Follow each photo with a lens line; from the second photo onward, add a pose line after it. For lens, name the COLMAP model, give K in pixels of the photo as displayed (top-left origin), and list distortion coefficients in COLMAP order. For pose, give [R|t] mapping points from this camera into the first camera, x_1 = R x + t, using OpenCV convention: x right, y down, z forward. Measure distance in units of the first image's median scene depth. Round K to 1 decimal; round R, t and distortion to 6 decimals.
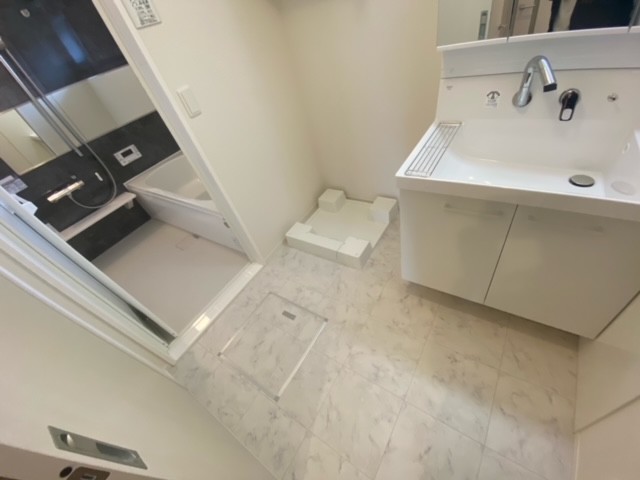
lens RADIAL K [[262.2, 0, 319.9], [0, 262.2, 240.6], [0, 0, 1]] dist [0.020131, -0.019725]
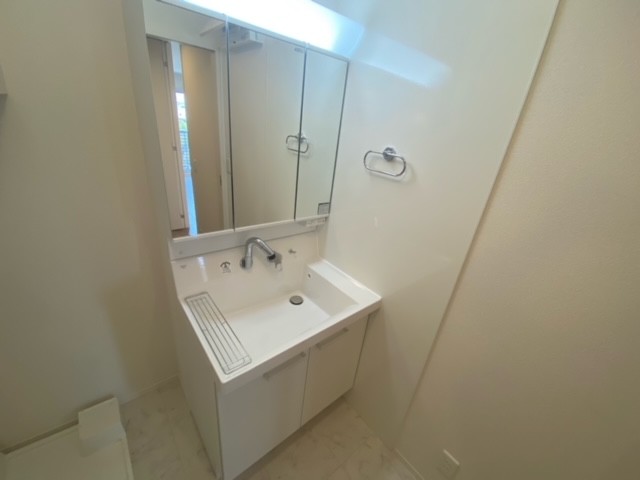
lens RADIAL K [[262.2, 0, 319.9], [0, 262.2, 240.6], [0, 0, 1]] dist [0.020131, -0.019725]
pose [[0.263341, -0.156848, 0.951867, -0.147426], [0.522531, 0.852610, -0.004070, -0.199905], [-0.810933, 0.498452, 0.306485, 0.122099]]
